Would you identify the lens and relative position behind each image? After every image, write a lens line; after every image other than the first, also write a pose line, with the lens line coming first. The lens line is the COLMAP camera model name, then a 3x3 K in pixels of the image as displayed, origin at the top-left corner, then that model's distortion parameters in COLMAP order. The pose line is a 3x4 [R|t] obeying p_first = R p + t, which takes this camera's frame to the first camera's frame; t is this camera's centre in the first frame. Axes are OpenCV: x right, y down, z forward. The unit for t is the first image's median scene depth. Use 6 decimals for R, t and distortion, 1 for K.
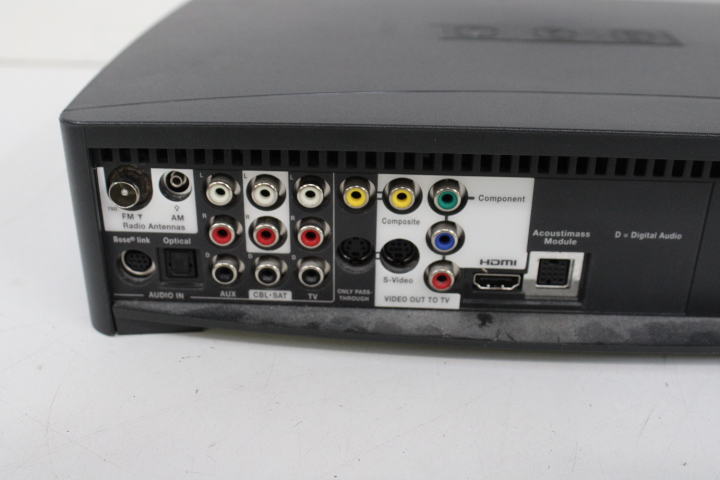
lens RADIAL K [[895.5, 0, 359.7], [0, 895.5, 233.9], [0, 0, 1]] dist [-0.058890, 0.000000]
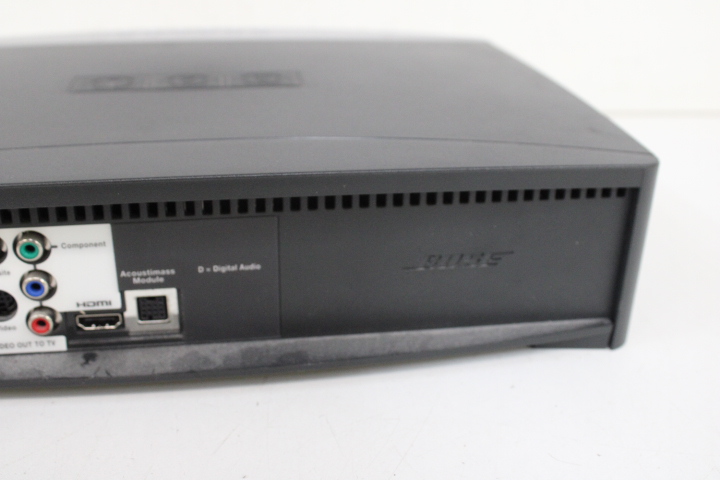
lens RADIAL K [[895.5, 0, 344.5], [0, 895.5, 220.7], [0, 0, 1]] dist [-0.058890, 0.000000]
pose [[0.985732, -0.072865, 0.151732, 0.295507], [0.079044, 0.996253, -0.035089, -0.006220], [-0.148607, 0.046582, 0.987799, -0.100523]]
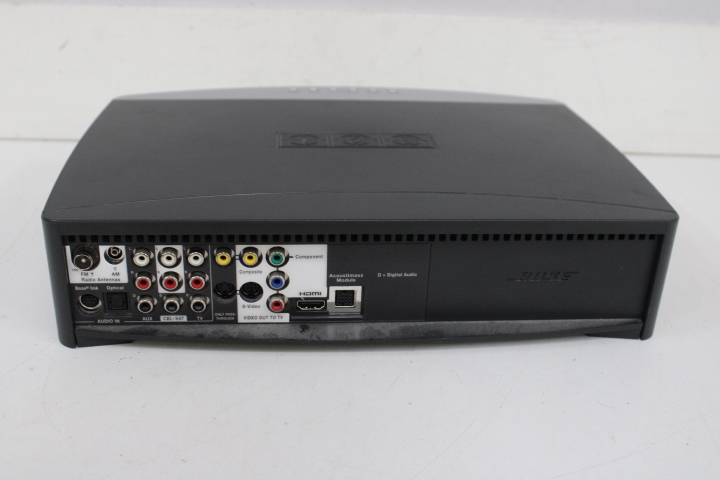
lens RADIAL K [[895.5, 0, 355.5], [0, 895.5, 231.9], [0, 0, 1]] dist [-0.058890, 0.000000]
pose [[0.993399, -0.031532, 0.110288, 0.057179], [0.032784, 0.999417, -0.009557, -0.065433], [-0.109922, 0.013110, 0.993854, -0.683443]]
